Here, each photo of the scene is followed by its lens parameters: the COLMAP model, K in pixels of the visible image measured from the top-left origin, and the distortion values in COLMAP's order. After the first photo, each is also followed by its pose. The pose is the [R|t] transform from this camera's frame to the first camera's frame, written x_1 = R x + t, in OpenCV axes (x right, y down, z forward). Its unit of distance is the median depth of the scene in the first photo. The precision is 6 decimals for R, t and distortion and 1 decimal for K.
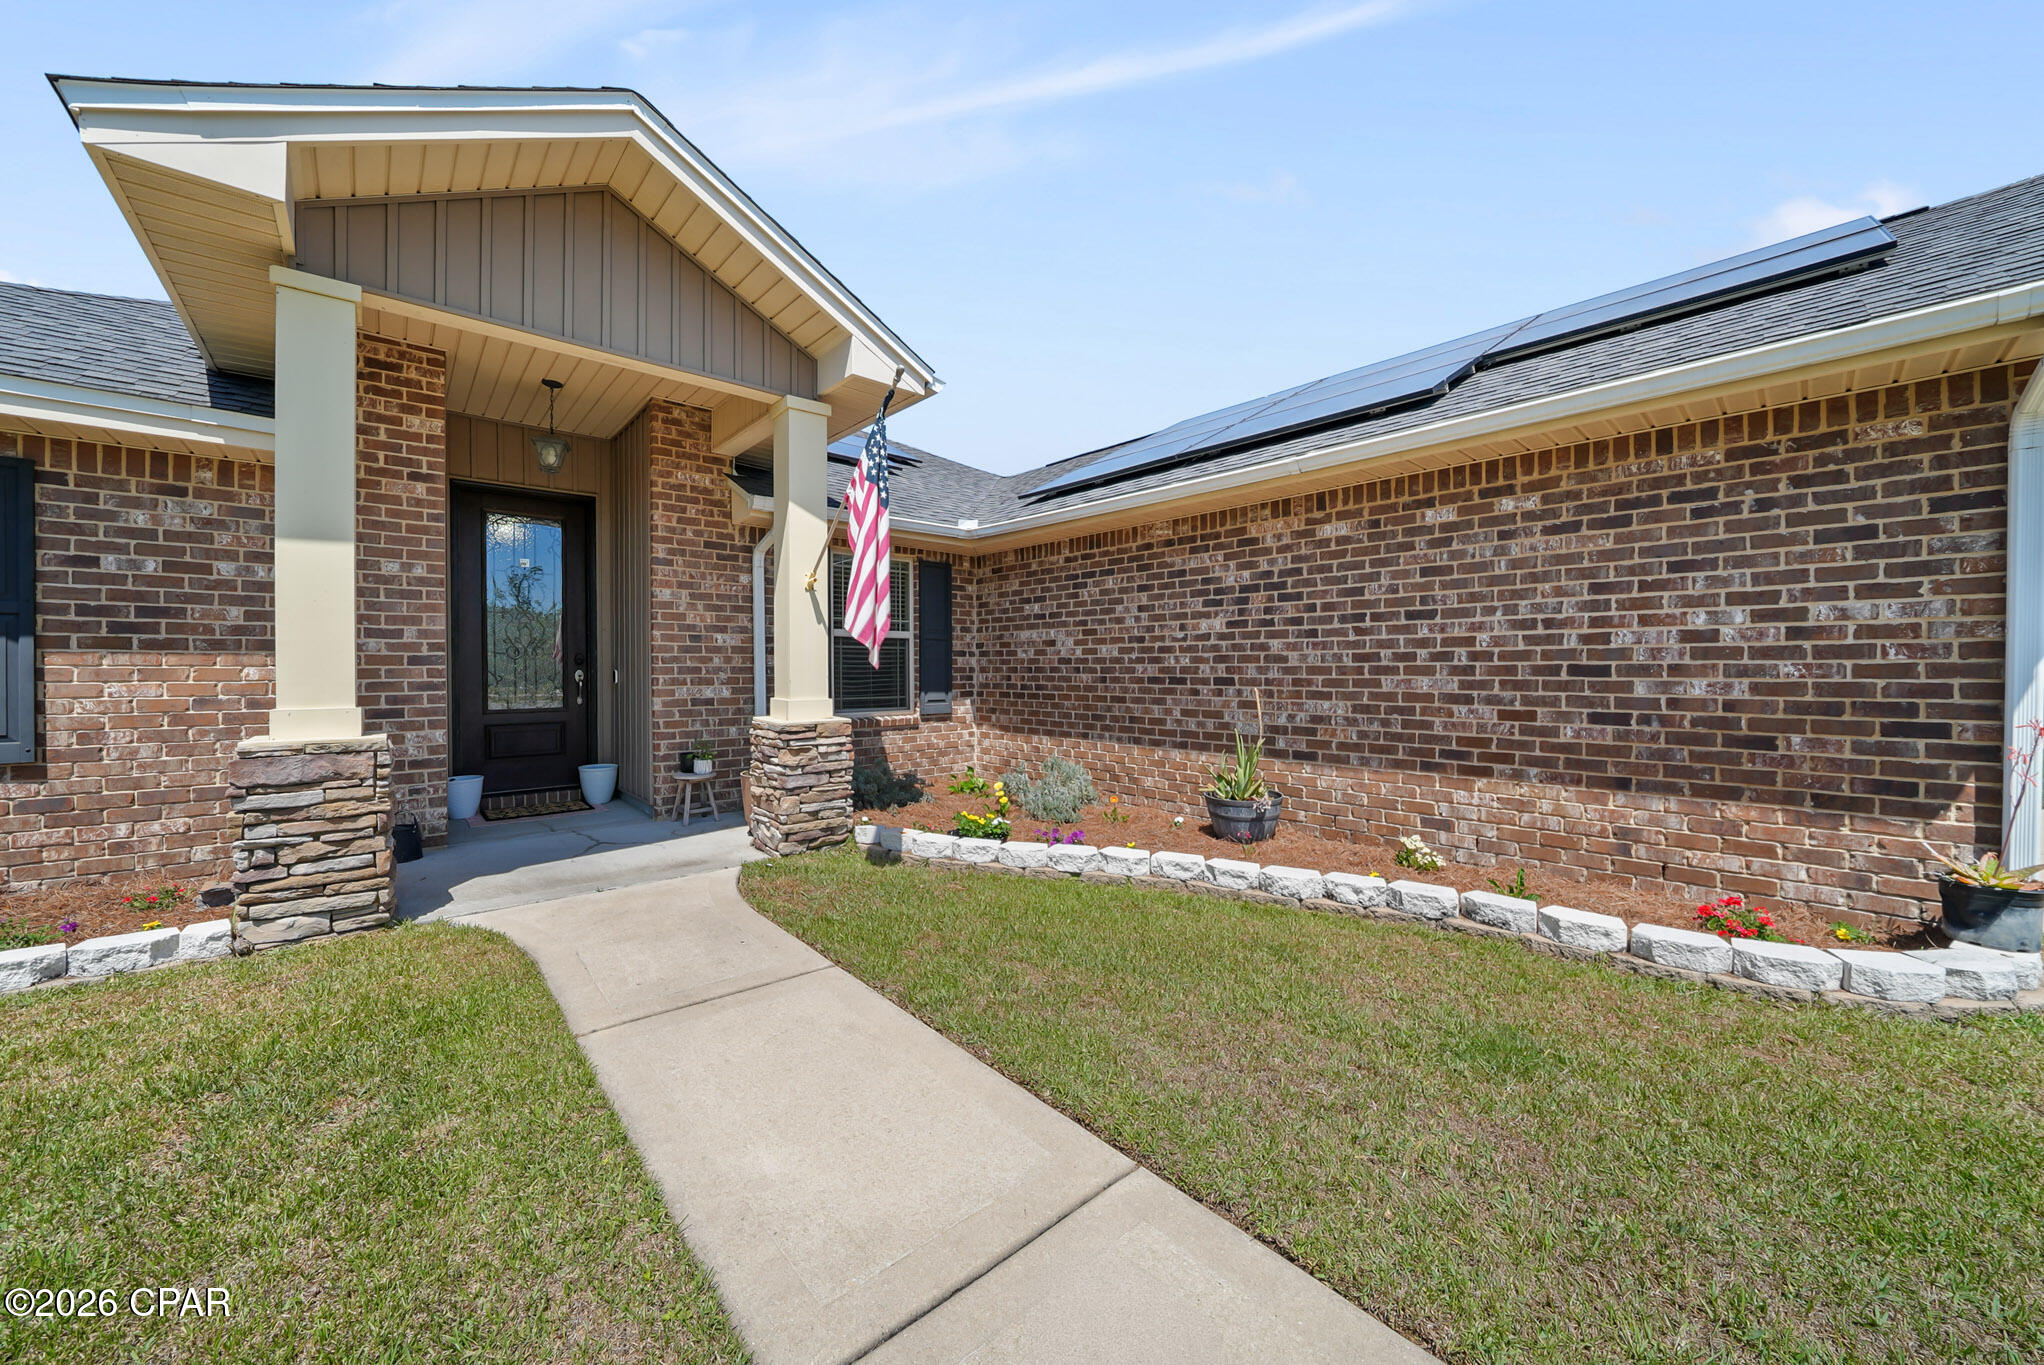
lens RADIAL K [[712.4, 0, 1024.3], [0, 712.4, 676.7], [0, 0, 1]] dist [-0.018202, 0.000833]
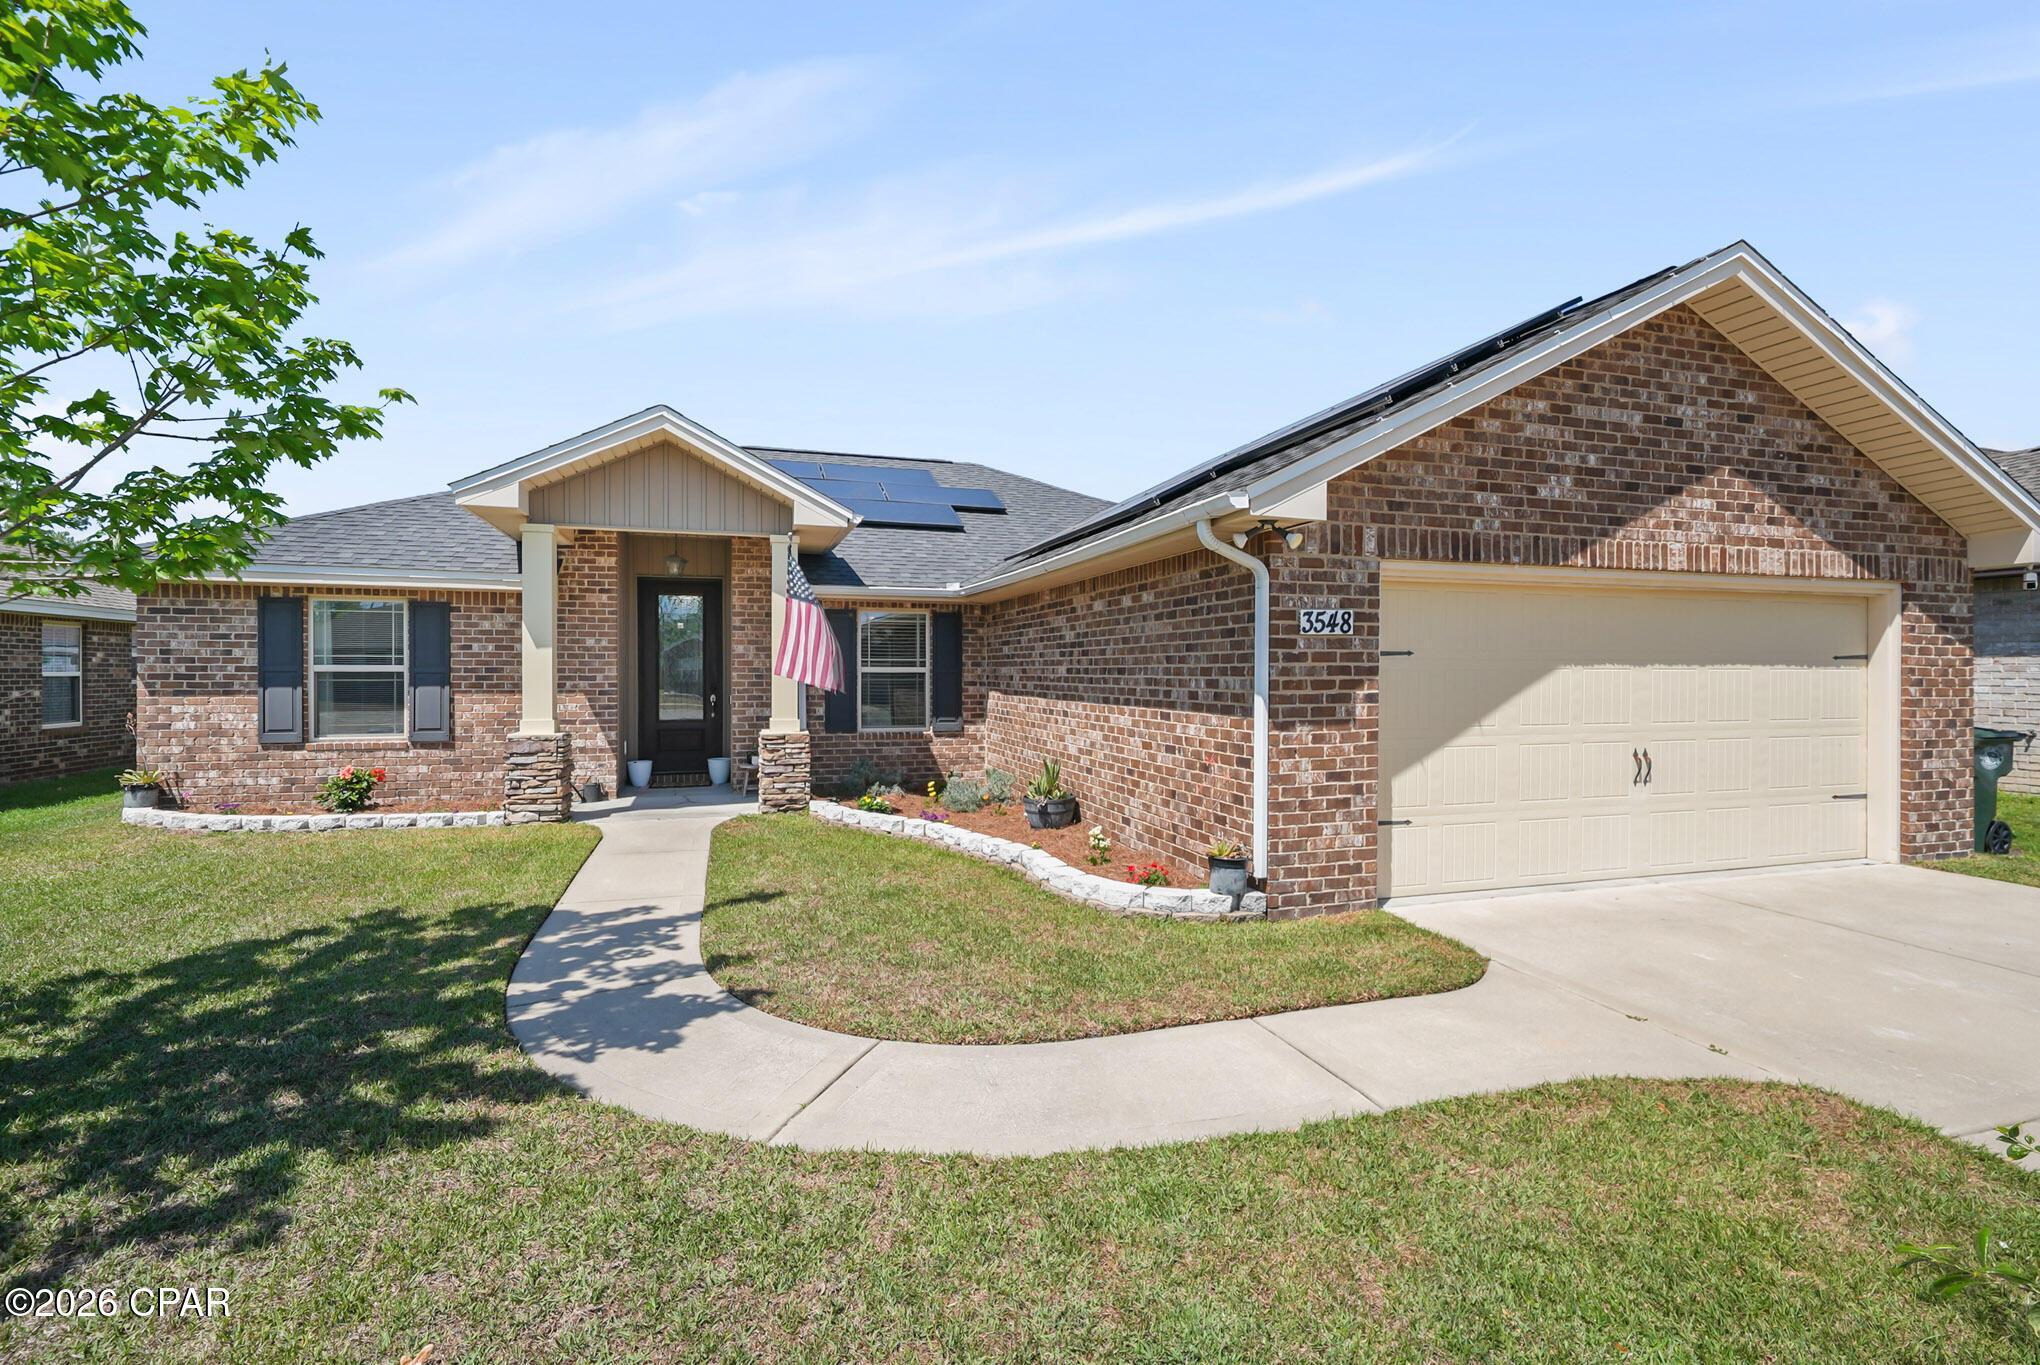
lens RADIAL K [[888.4, 0, 1019.0], [0, 888.4, 681.4], [0, 0, 1]] dist [0.019888, -0.000048]
pose [[0.913737, 0.009079, -0.406204, 1.056660], [-0.009847, 0.999951, 0.000201, -0.064030], [0.406187, 0.003816, 0.913782, -0.666542]]
